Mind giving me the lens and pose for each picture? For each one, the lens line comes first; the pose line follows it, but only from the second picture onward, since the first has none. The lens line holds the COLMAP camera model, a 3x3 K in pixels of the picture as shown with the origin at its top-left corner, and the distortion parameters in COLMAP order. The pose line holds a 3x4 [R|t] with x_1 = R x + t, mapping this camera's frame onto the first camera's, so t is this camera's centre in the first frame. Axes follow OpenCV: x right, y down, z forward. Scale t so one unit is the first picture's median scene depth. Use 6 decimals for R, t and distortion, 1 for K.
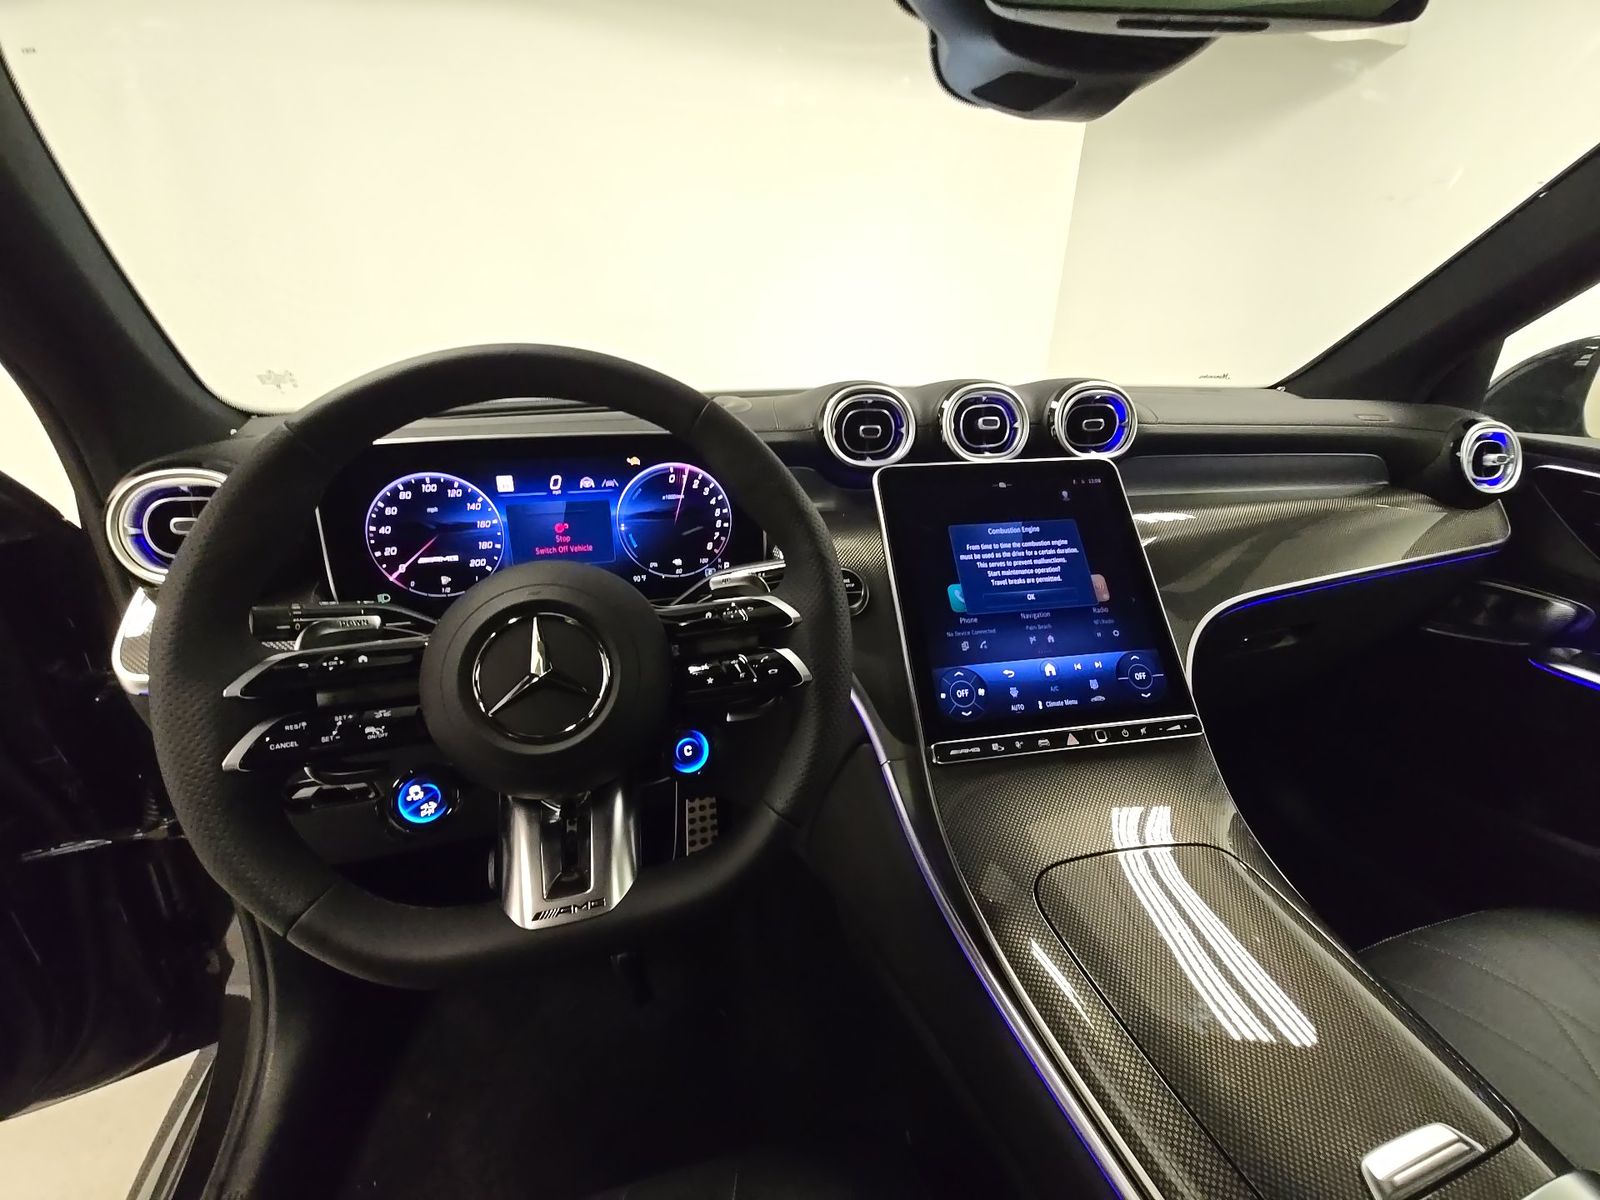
lens RADIAL K [[645.1, 0, 803.3], [0, 645.1, 592.7], [0, 0, 1]] dist [0.011436, -0.007803]
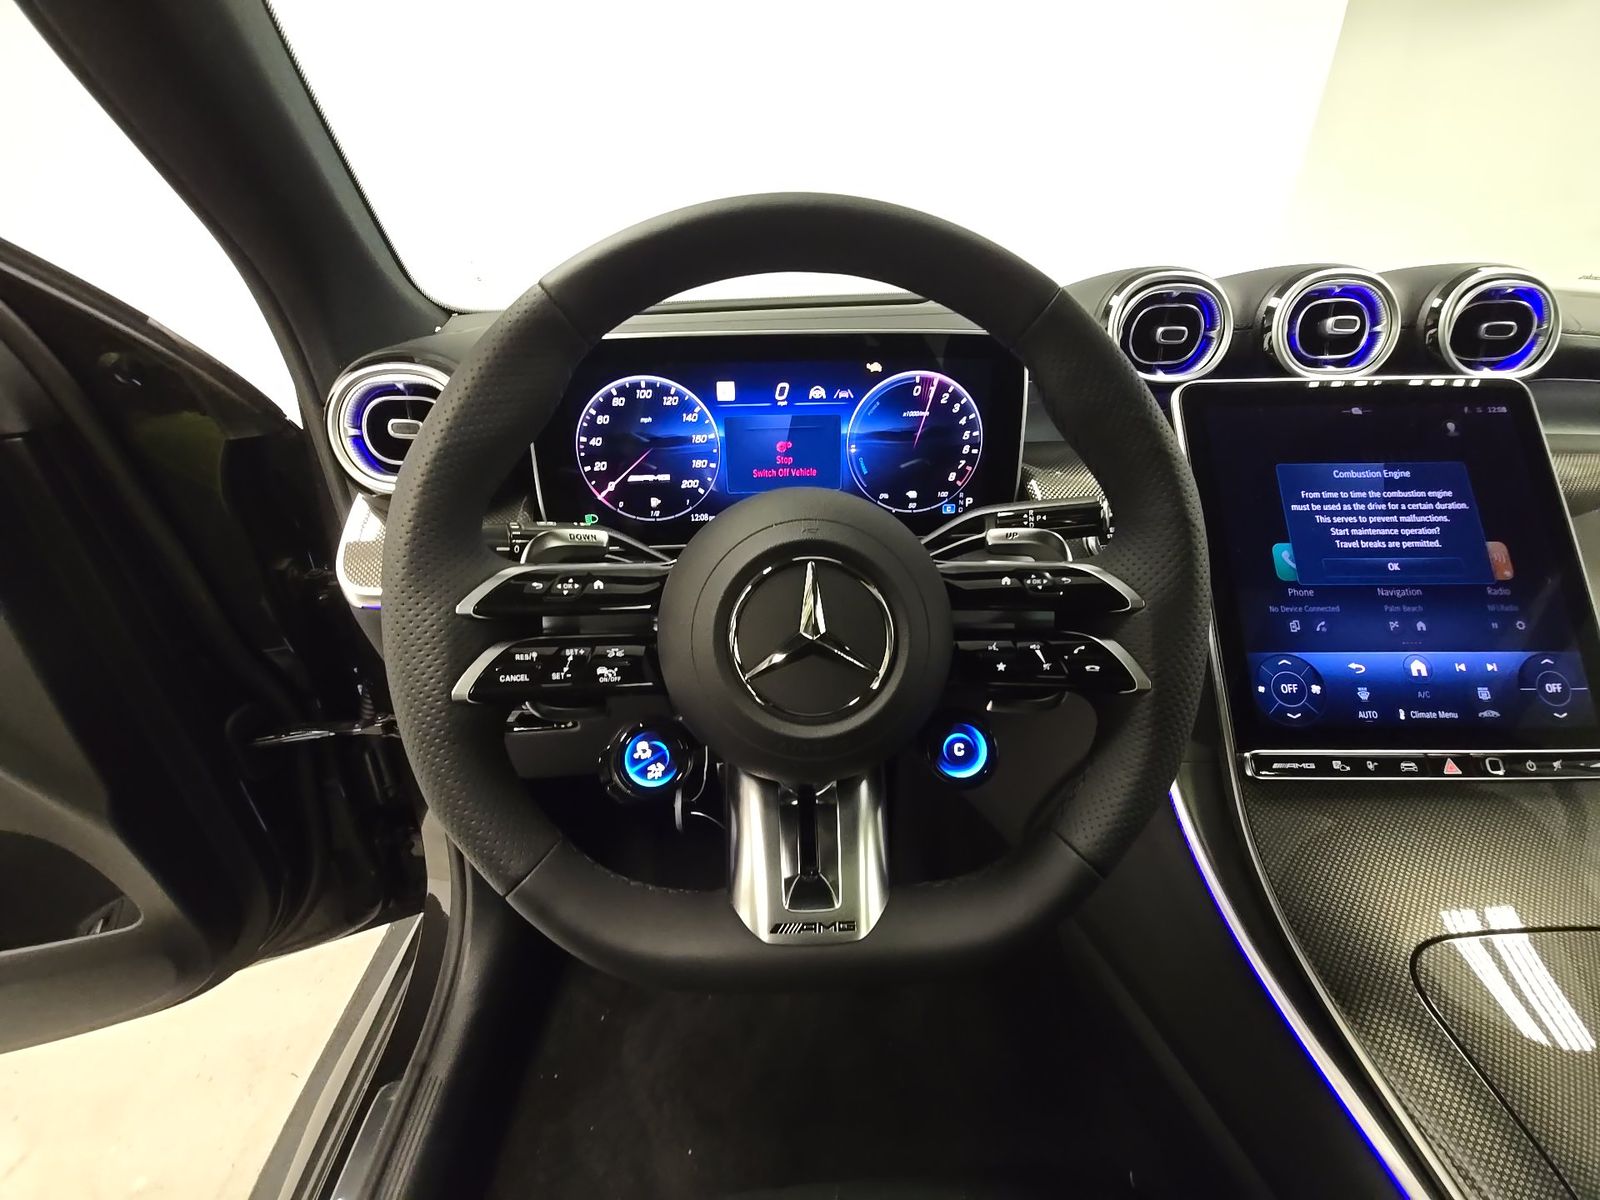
lens RADIAL K [[645.1, 0, 803.3], [0, 645.1, 592.7], [0, 0, 1]] dist [0.011436, -0.007803]
pose [[0.981316, 0.078835, -0.175512, -0.183742], [-0.059285, 0.991713, 0.113978, -0.008812], [0.183043, -0.101443, 0.977857, 0.155787]]
